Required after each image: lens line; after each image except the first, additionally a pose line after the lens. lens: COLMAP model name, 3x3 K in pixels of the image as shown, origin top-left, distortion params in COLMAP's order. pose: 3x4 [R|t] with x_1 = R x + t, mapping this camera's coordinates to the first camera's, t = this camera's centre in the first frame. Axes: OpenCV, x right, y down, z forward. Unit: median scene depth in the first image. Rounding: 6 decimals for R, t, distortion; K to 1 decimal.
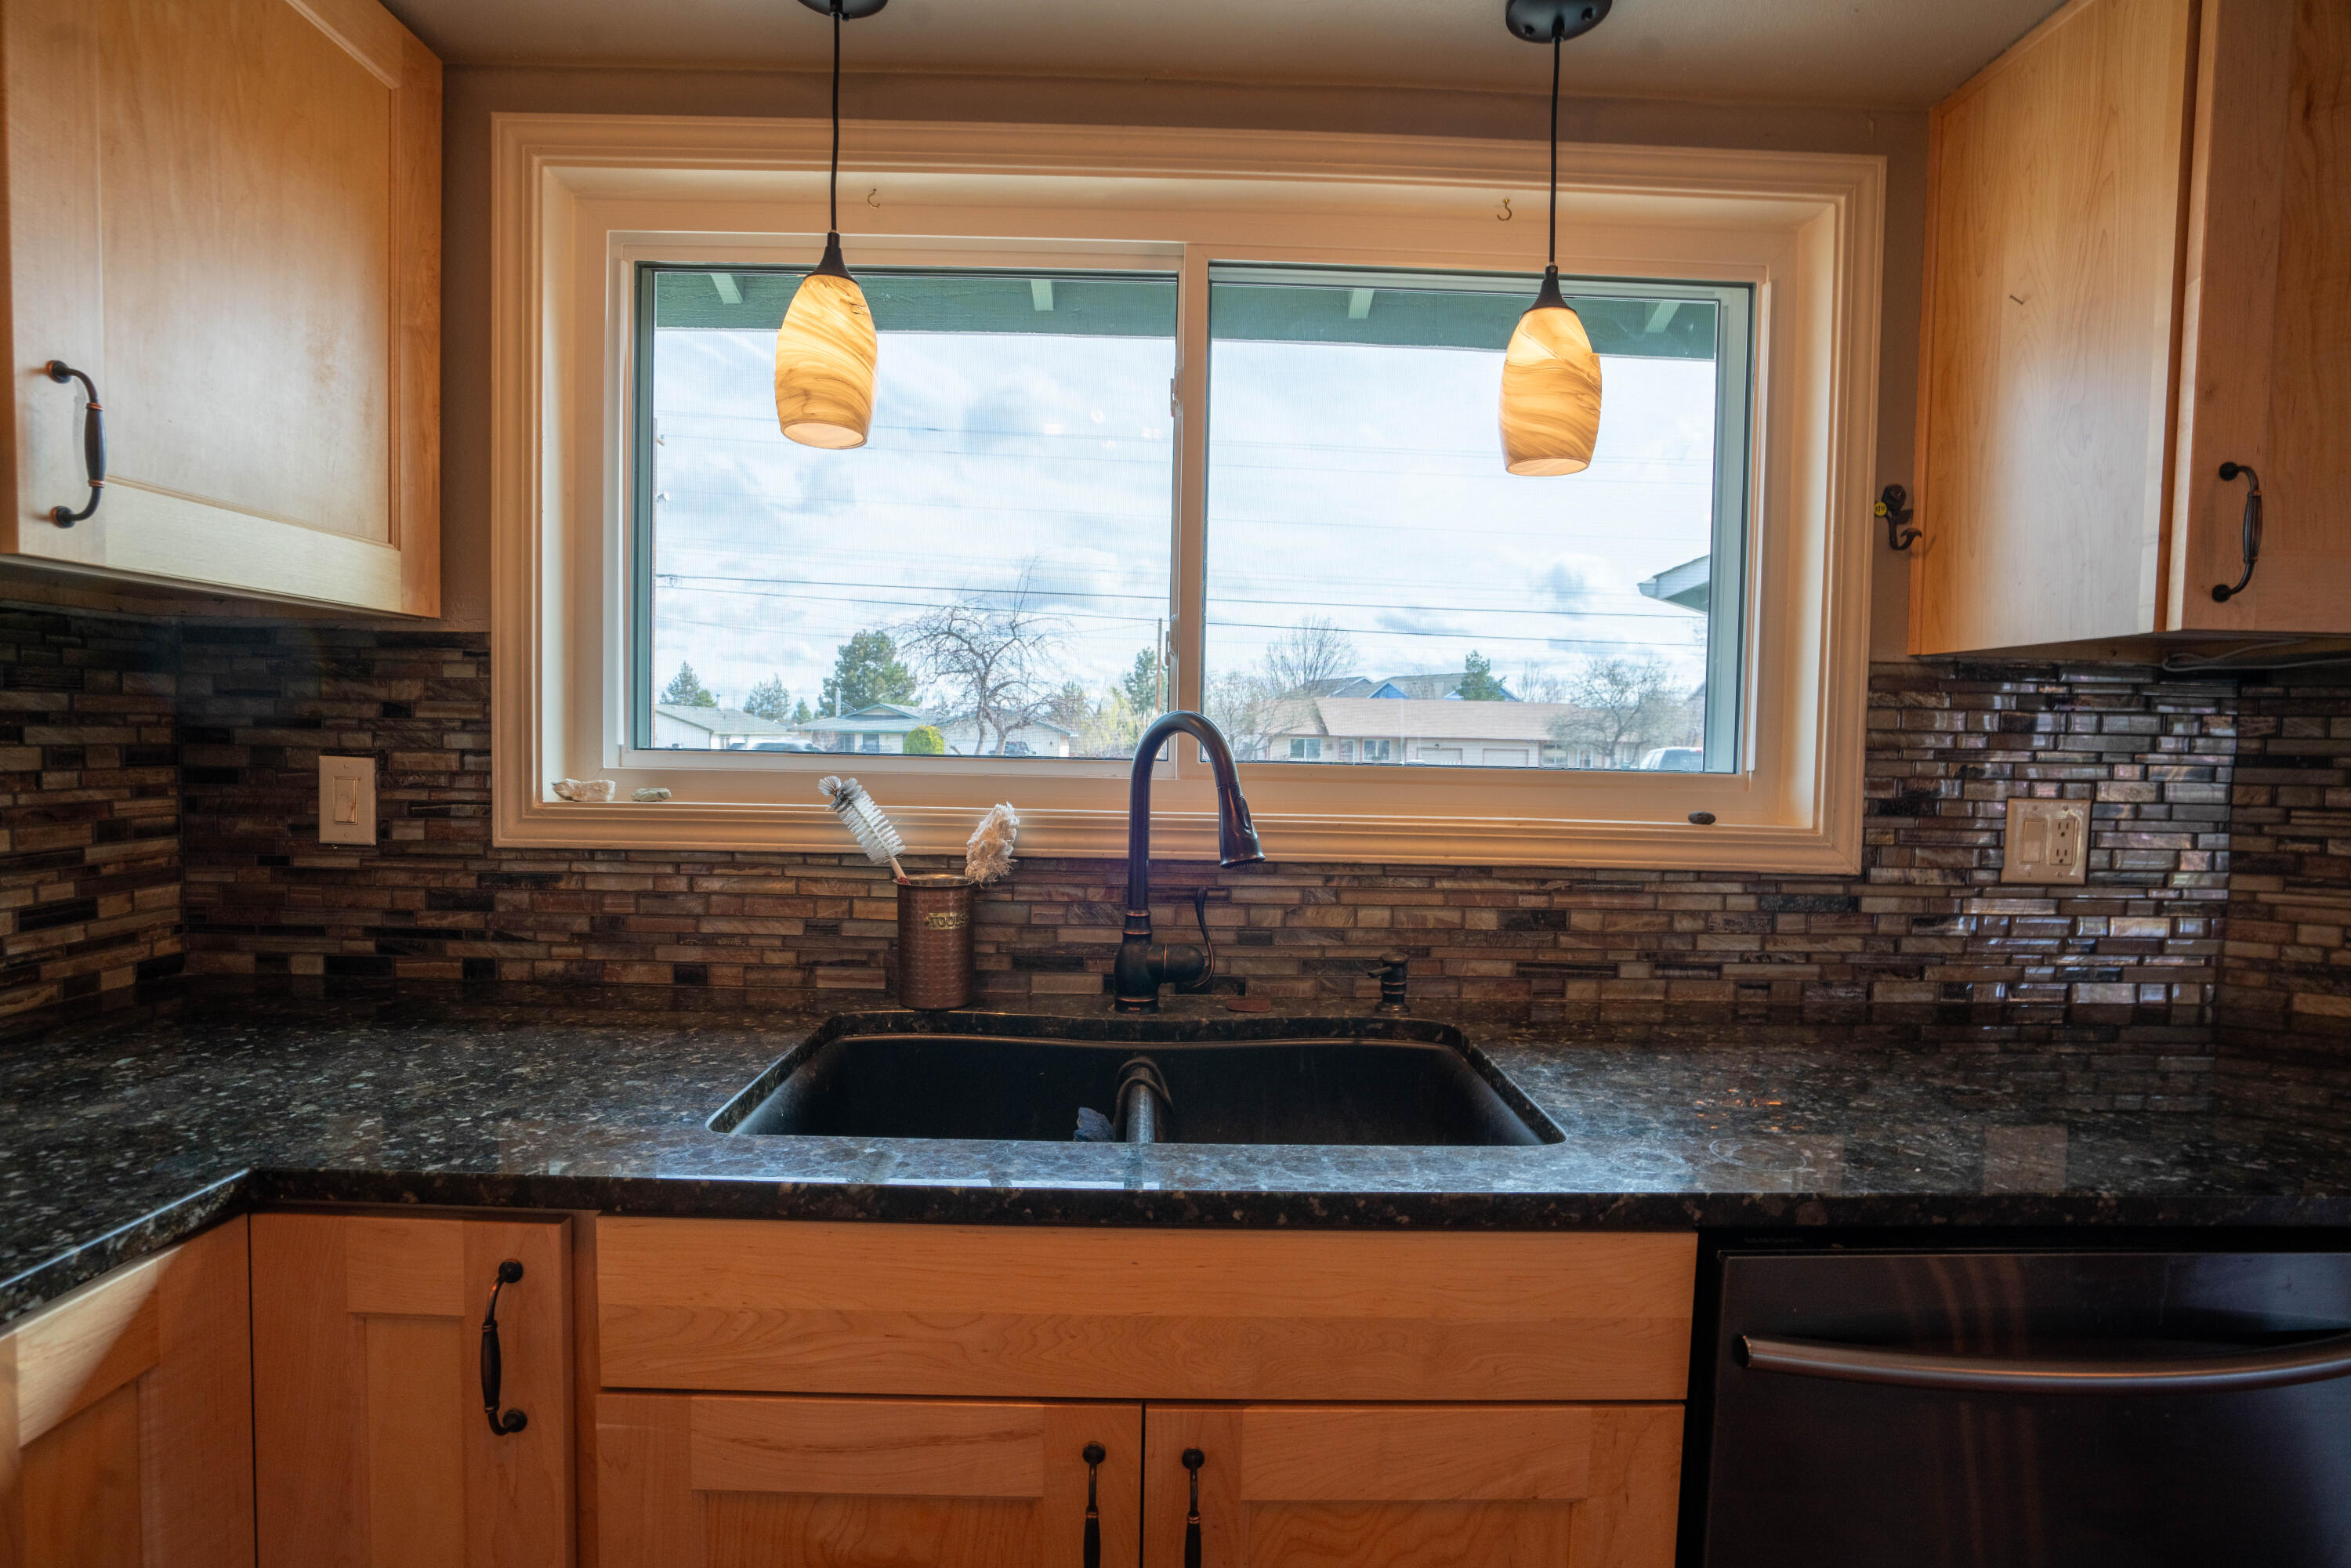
lens RADIAL K [[1071.2, 0, 1175.5], [0, 1071.2, 784.0], [0, 0, 1]] dist [-0.025832, 0.000091]
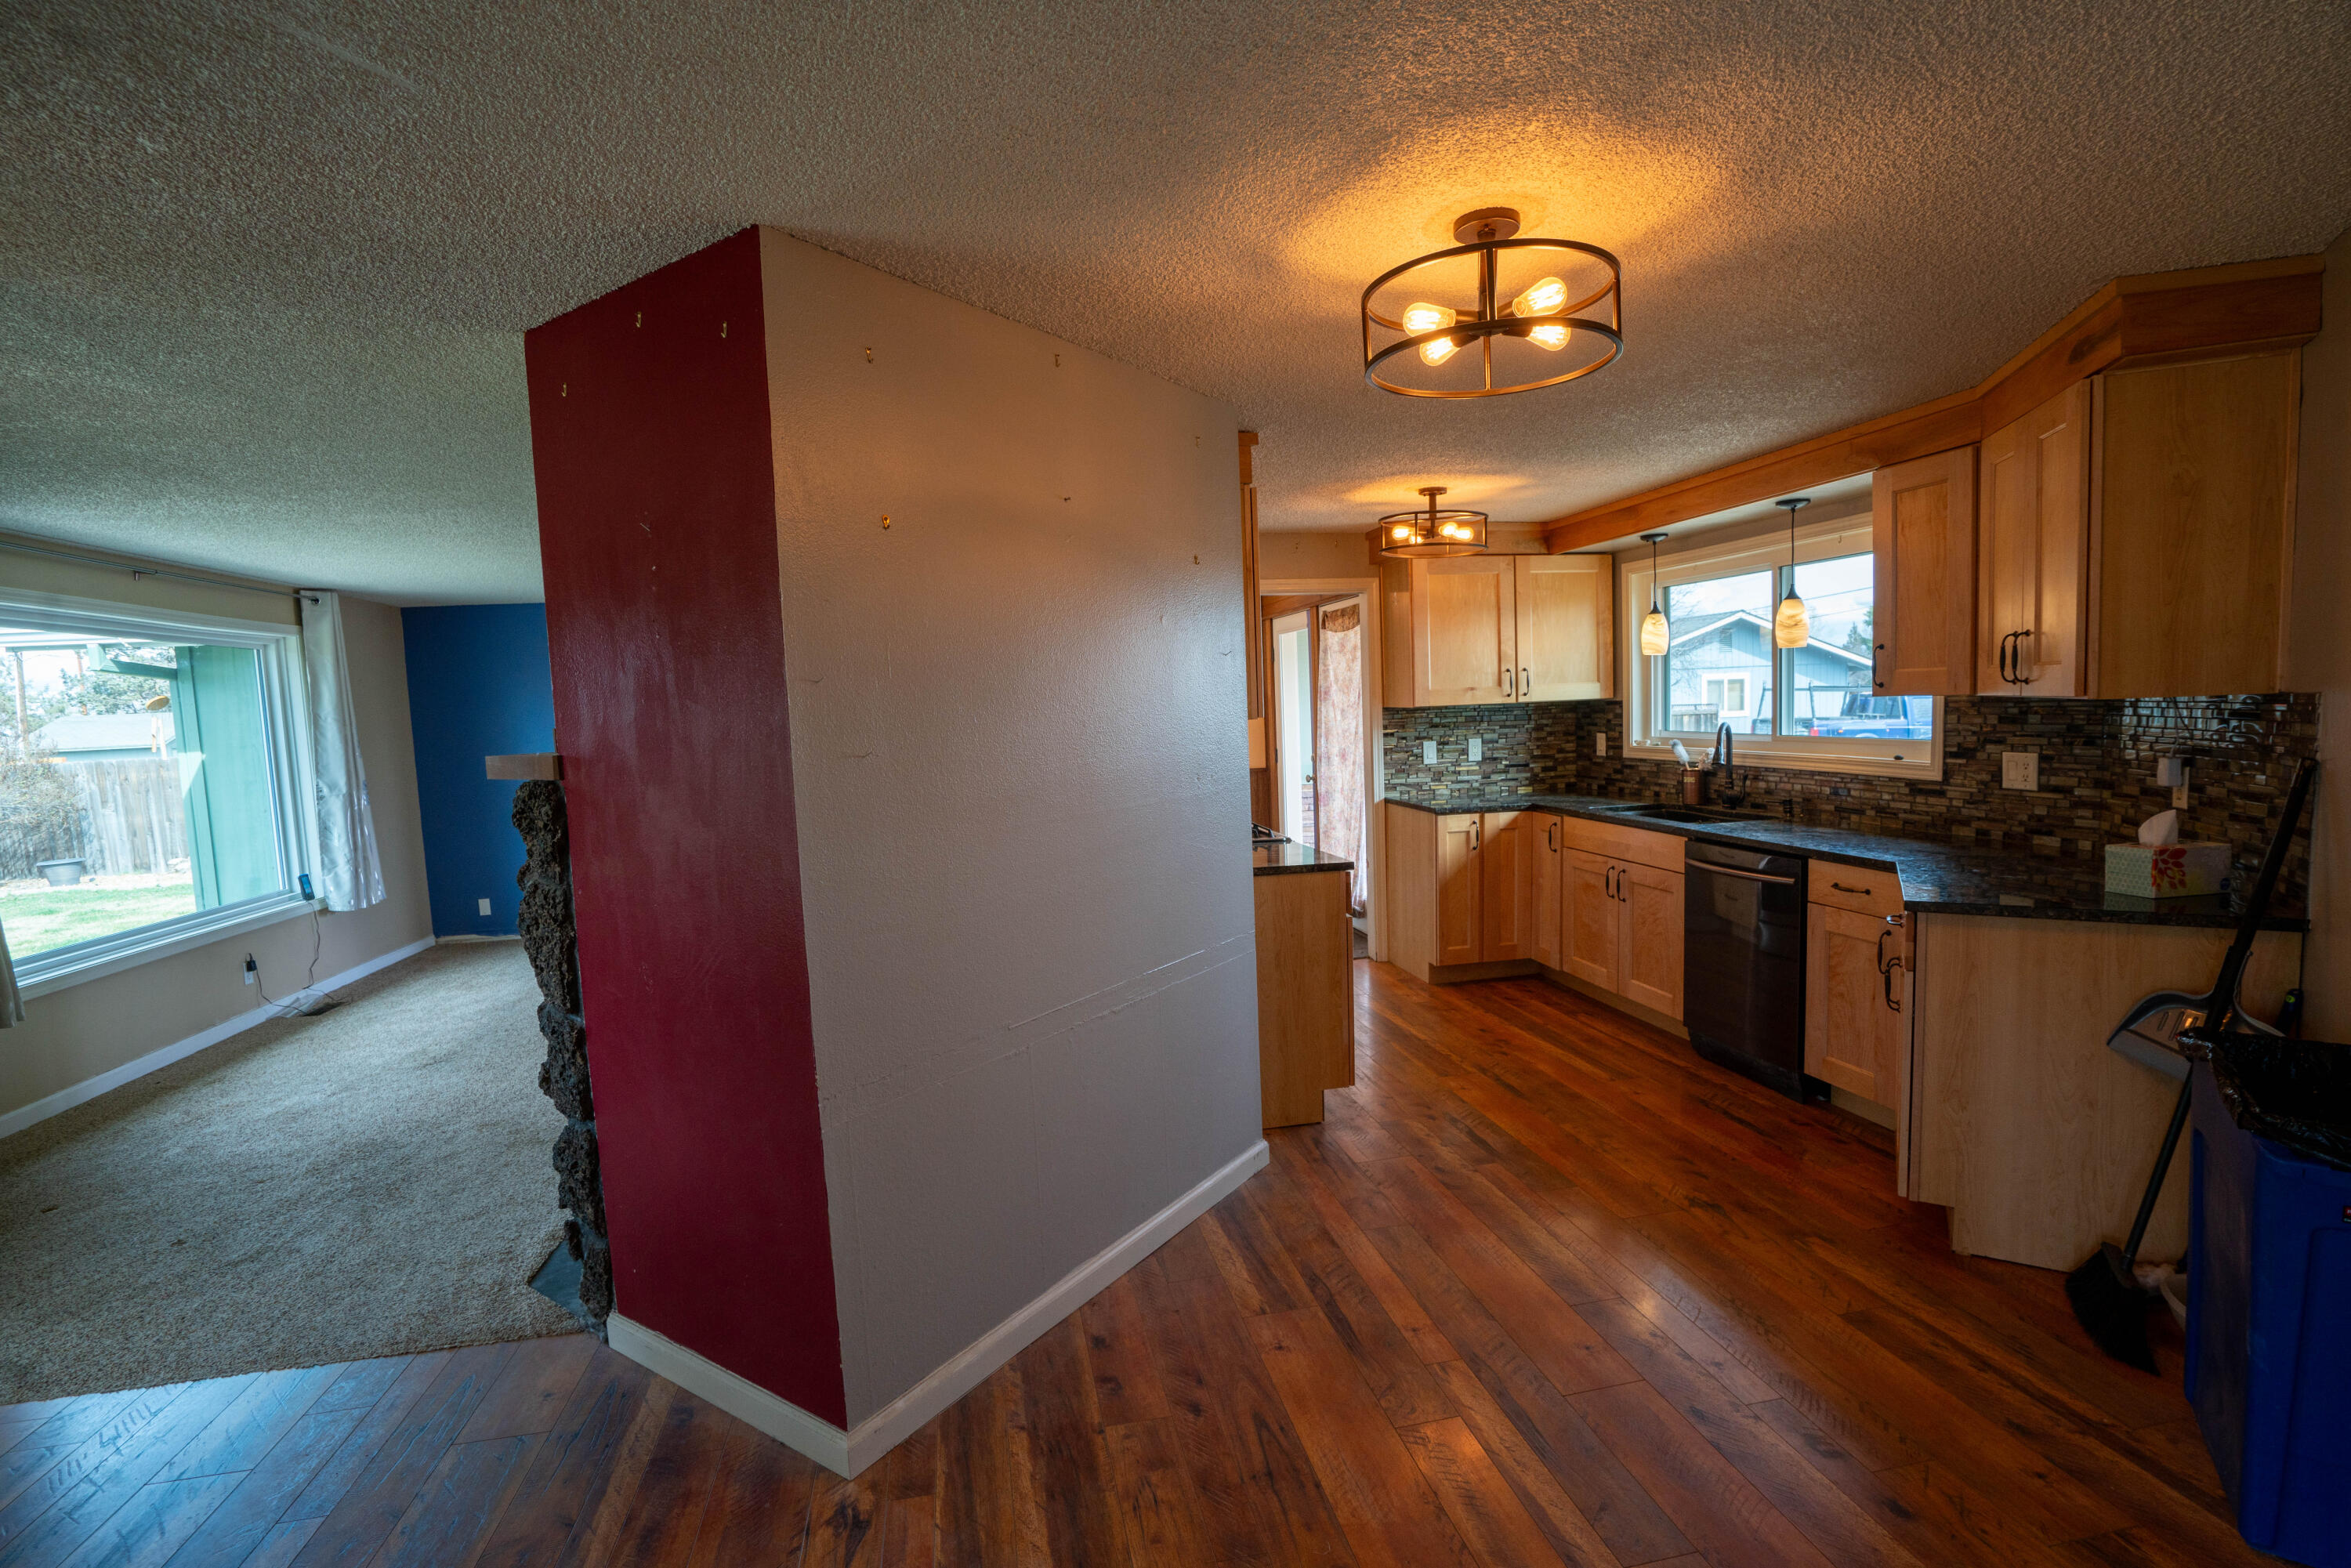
lens RADIAL K [[1077.0, 0, 1131.5], [0, 1077.0, 753.5], [0, 0, 1]] dist [-0.053829, -0.000120]
pose [[0.134761, 0.019516, -0.990686, 2.888025], [-0.004441, 0.999808, 0.019092, -0.019037], [0.990868, 0.001827, 0.134822, -1.254433]]
